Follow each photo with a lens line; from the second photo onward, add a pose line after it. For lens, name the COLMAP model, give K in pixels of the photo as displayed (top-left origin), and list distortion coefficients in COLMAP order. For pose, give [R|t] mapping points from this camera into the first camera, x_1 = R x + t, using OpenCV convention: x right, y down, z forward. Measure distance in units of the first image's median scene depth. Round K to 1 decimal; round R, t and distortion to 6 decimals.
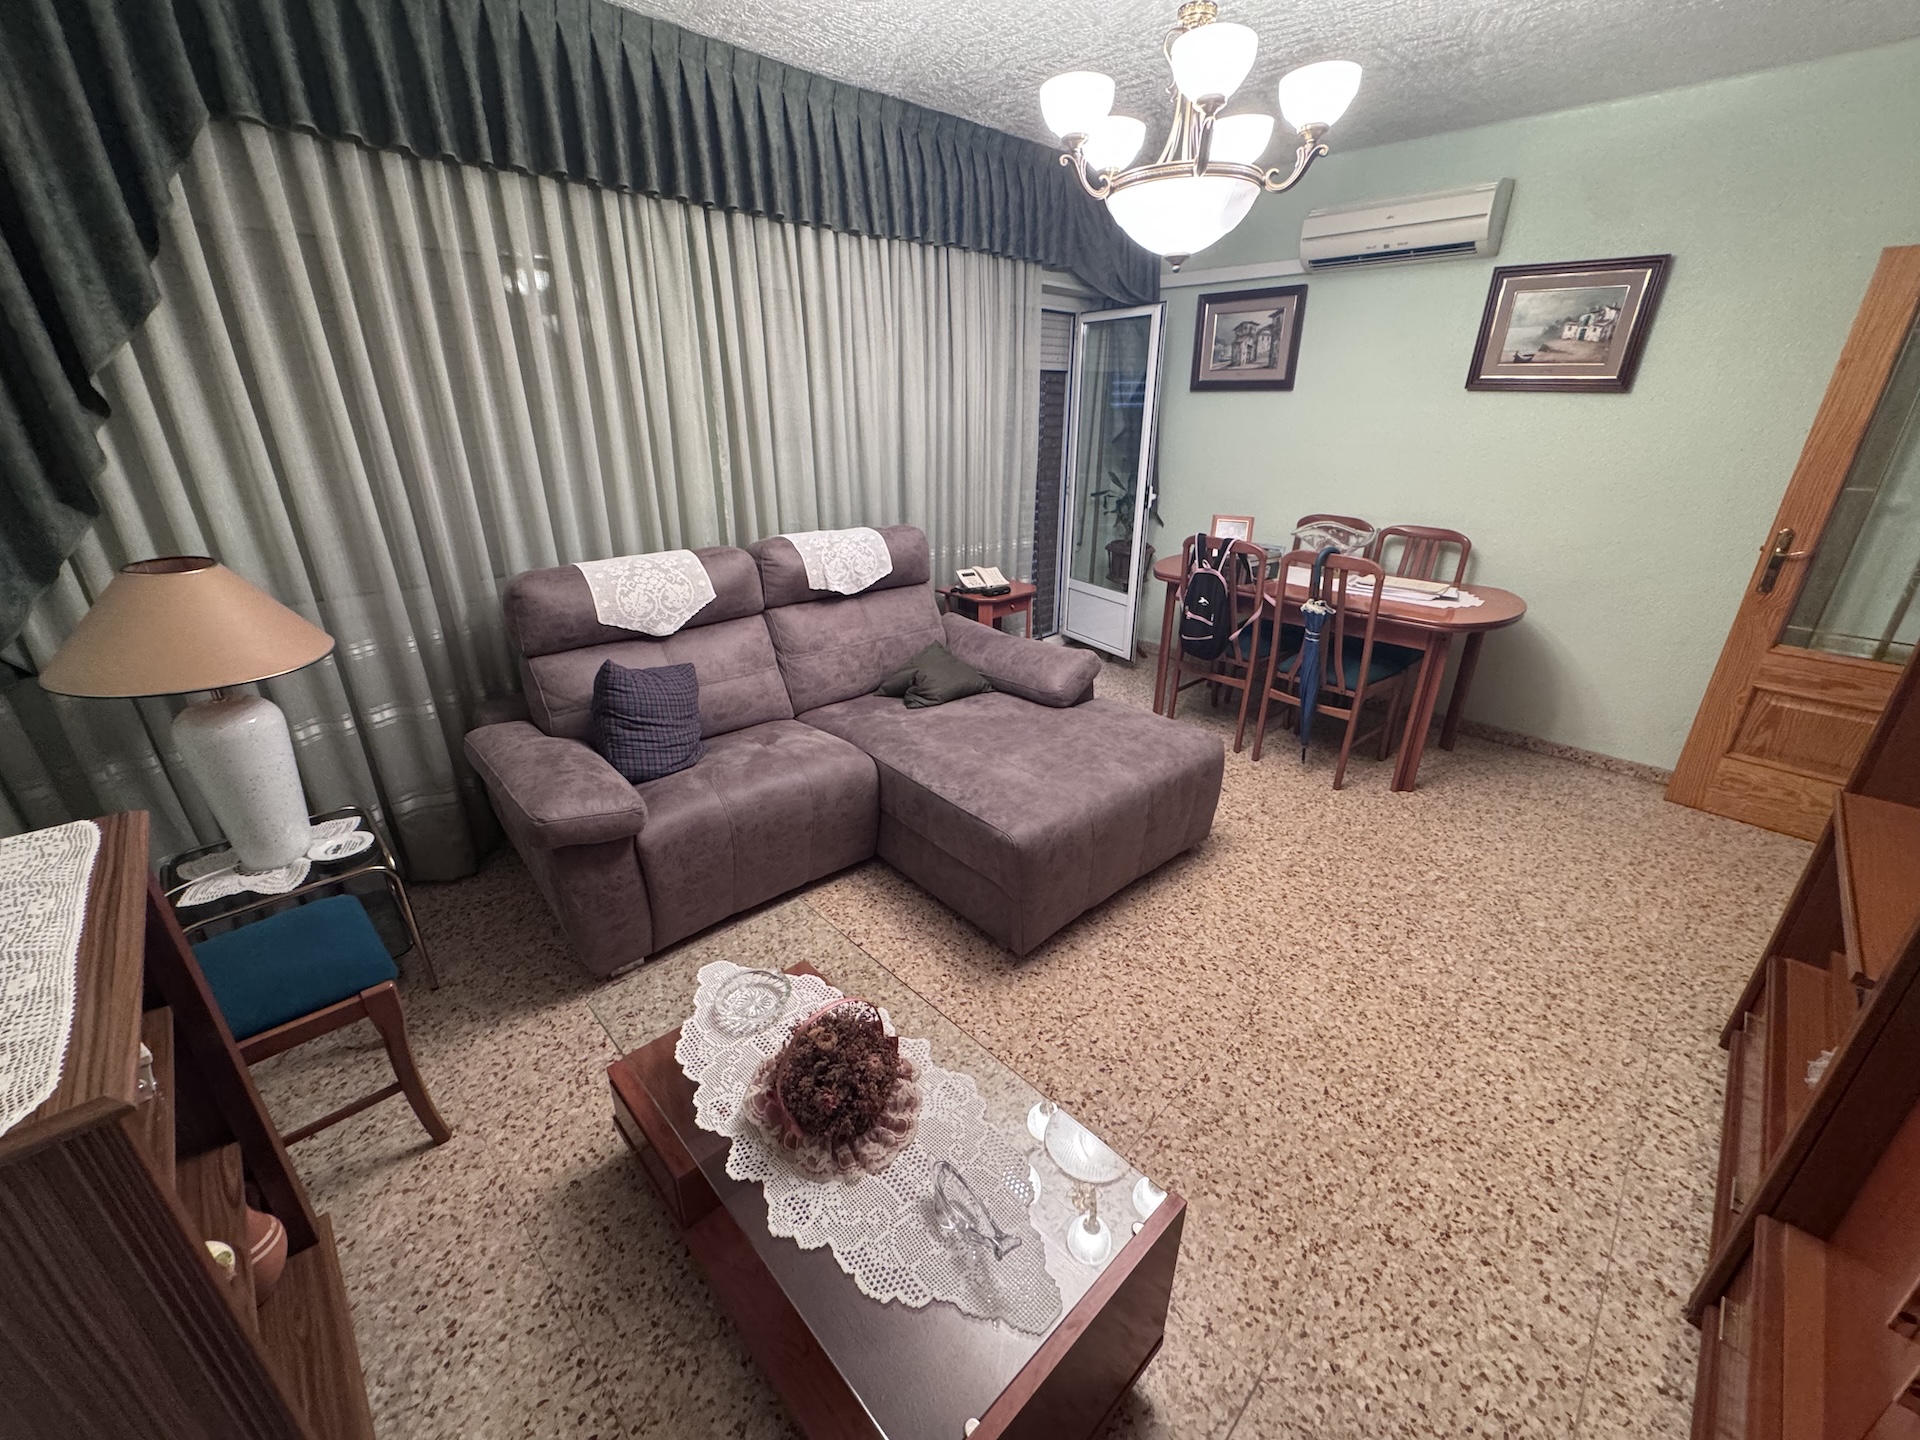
lens RADIAL K [[768.6, 0, 964.8], [0, 768.6, 719.5], [0, 0, 1]] dist [-0.003118, 0.000006]
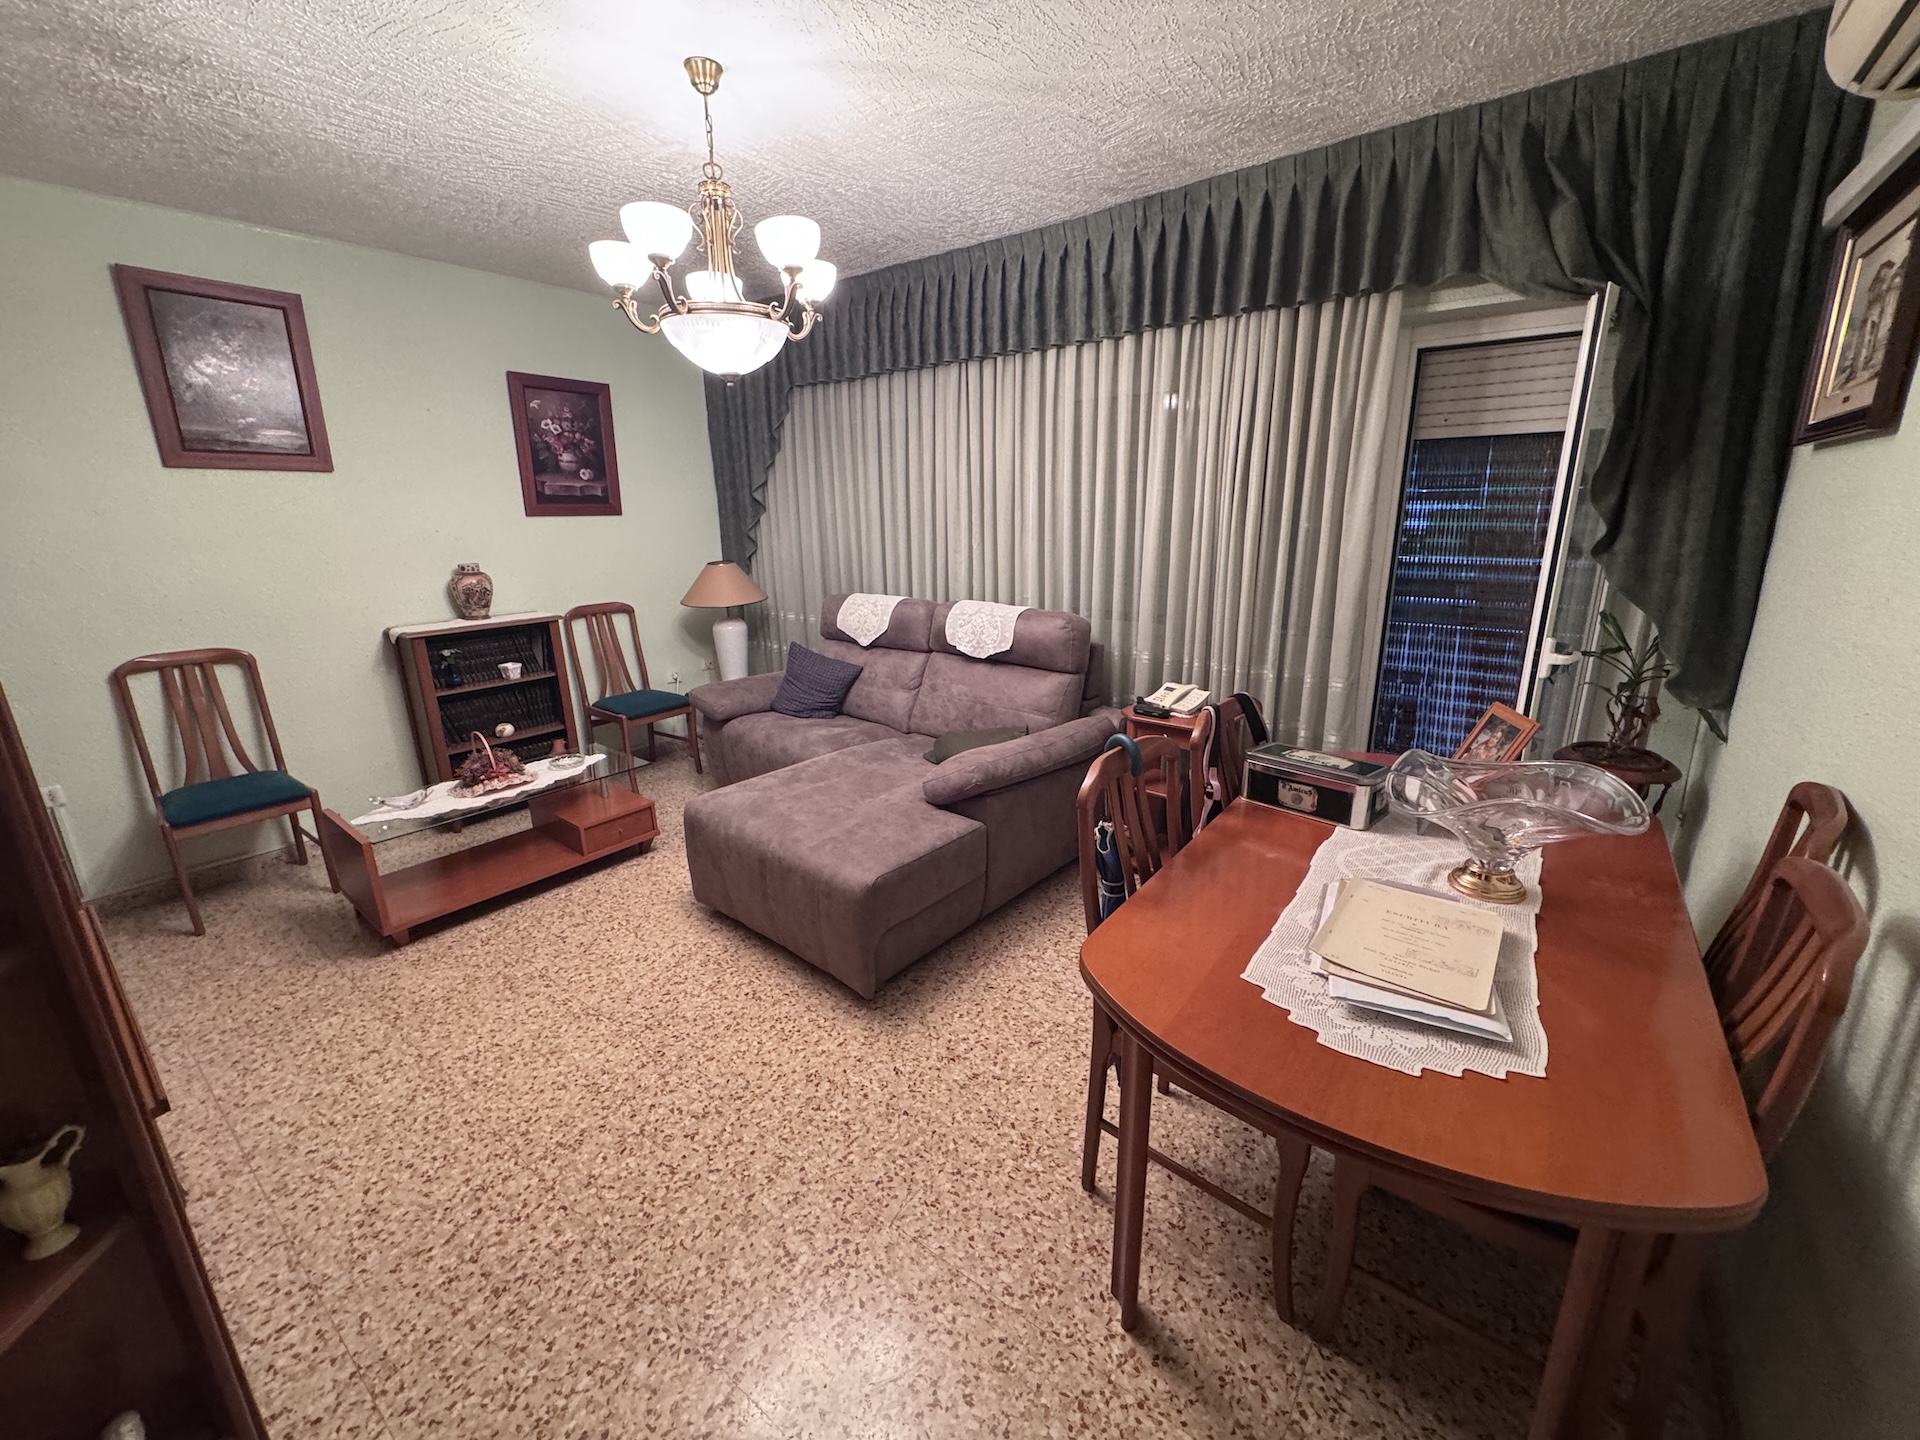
lens RADIAL K [[768.6, 0, 957.6], [0, 768.6, 718.3], [0, 0, 1]] dist [-0.003118, 0.000006]
pose [[0.126079, 0.255668, -0.958508, 1.377992], [-0.363034, 0.911086, 0.195266, -0.418667], [0.923207, 0.323352, 0.207685, 1.085137]]
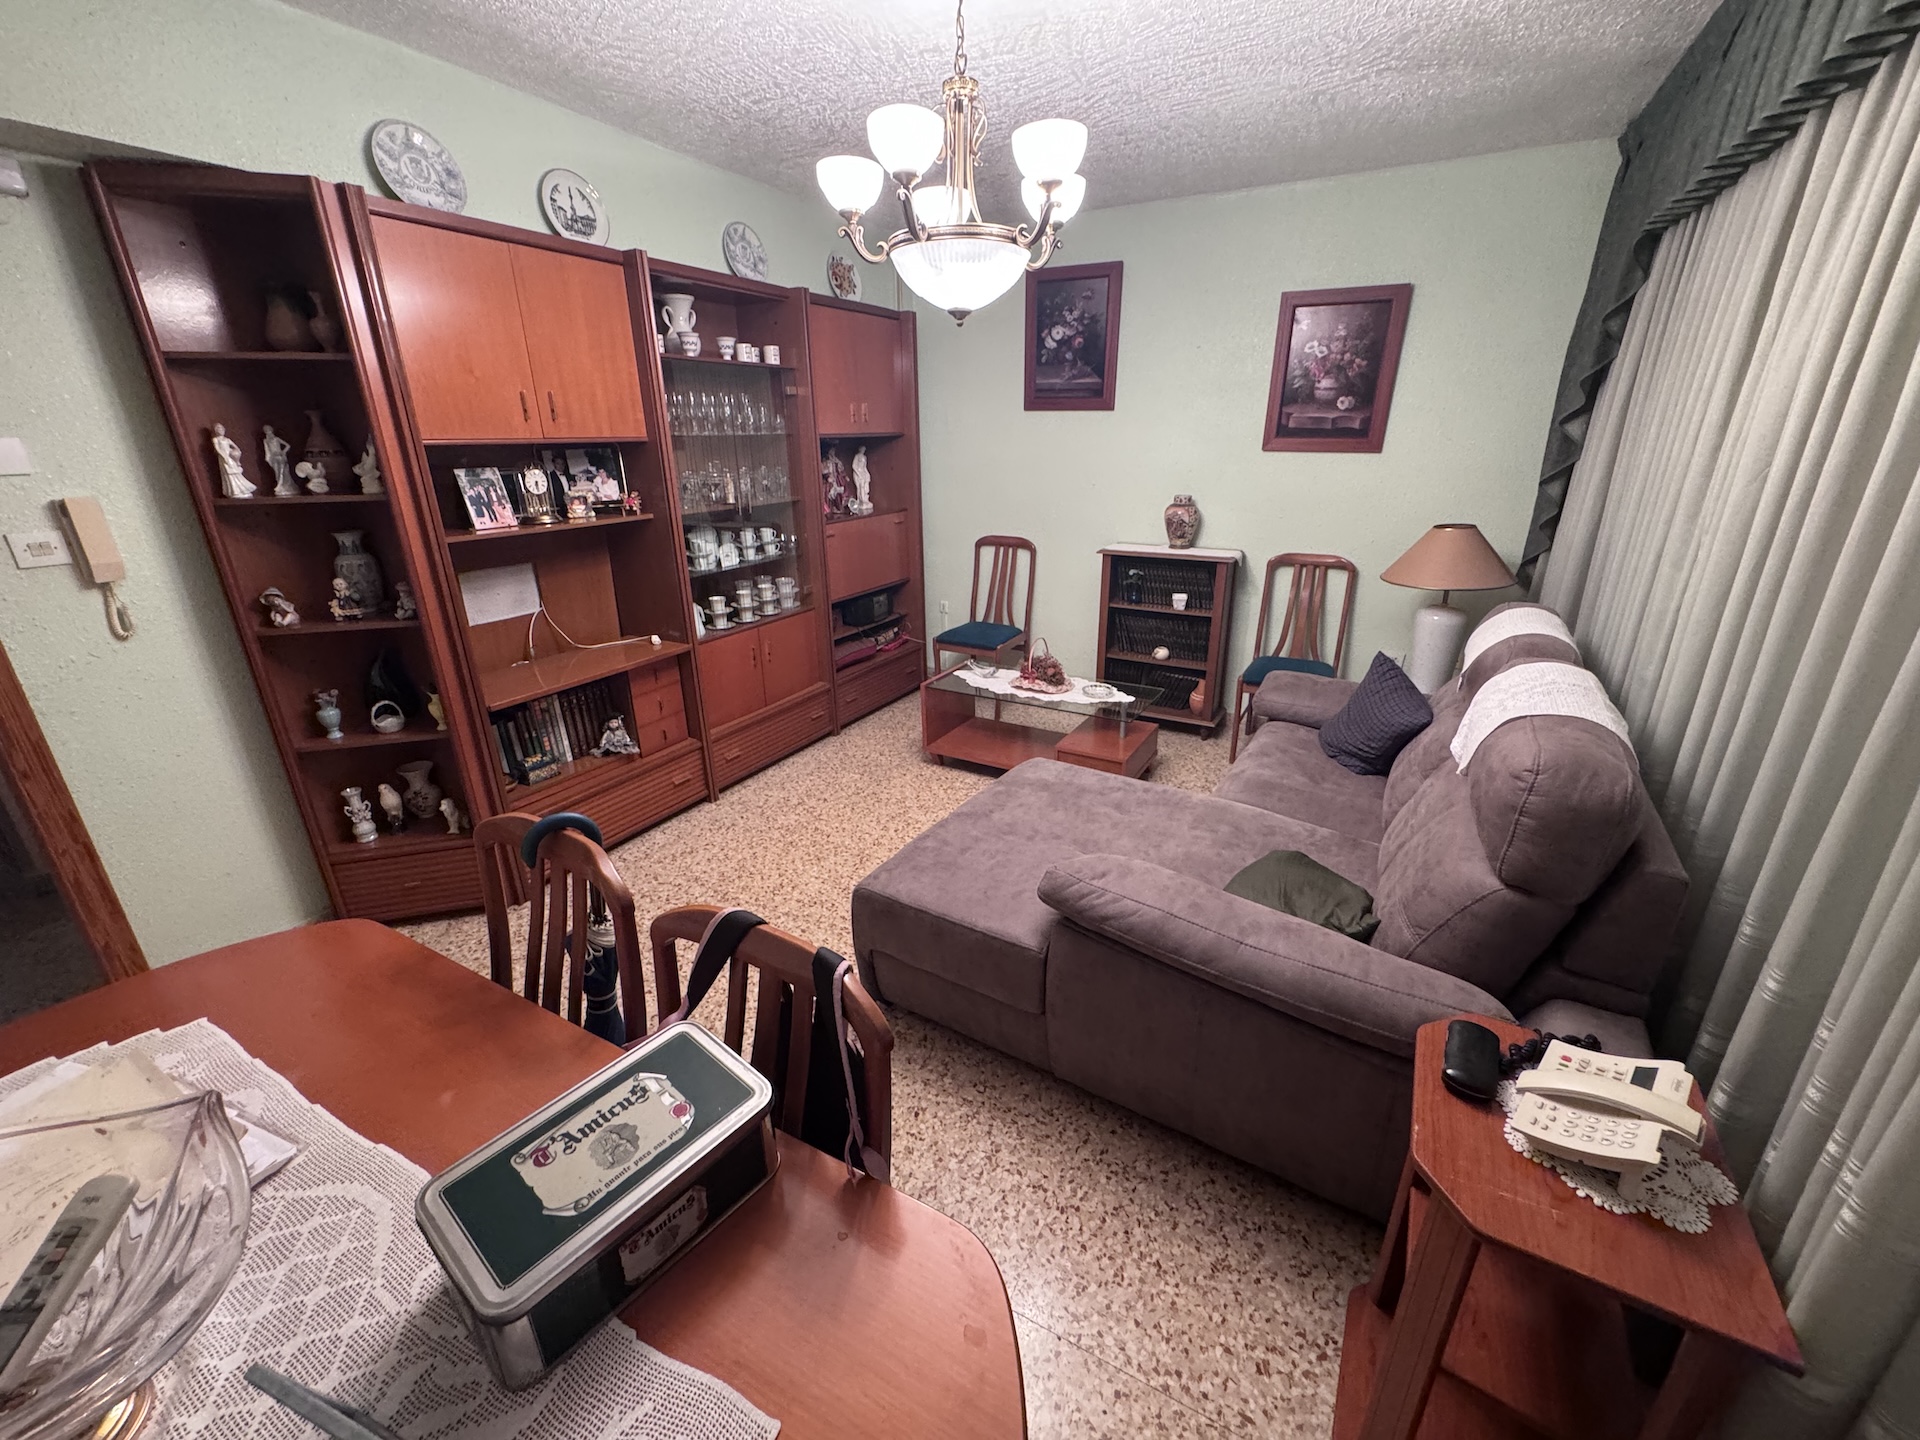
lens RADIAL K [[768.6, 0, 962.4], [0, 768.6, 717.8], [0, 0, 1]] dist [-0.003118, 0.000006]
pose [[-0.960111, 0.095931, -0.262647, 0.529217], [-0.107912, 0.739417, 0.664543, -0.773862], [0.257956, 0.666378, -0.699571, 1.828758]]
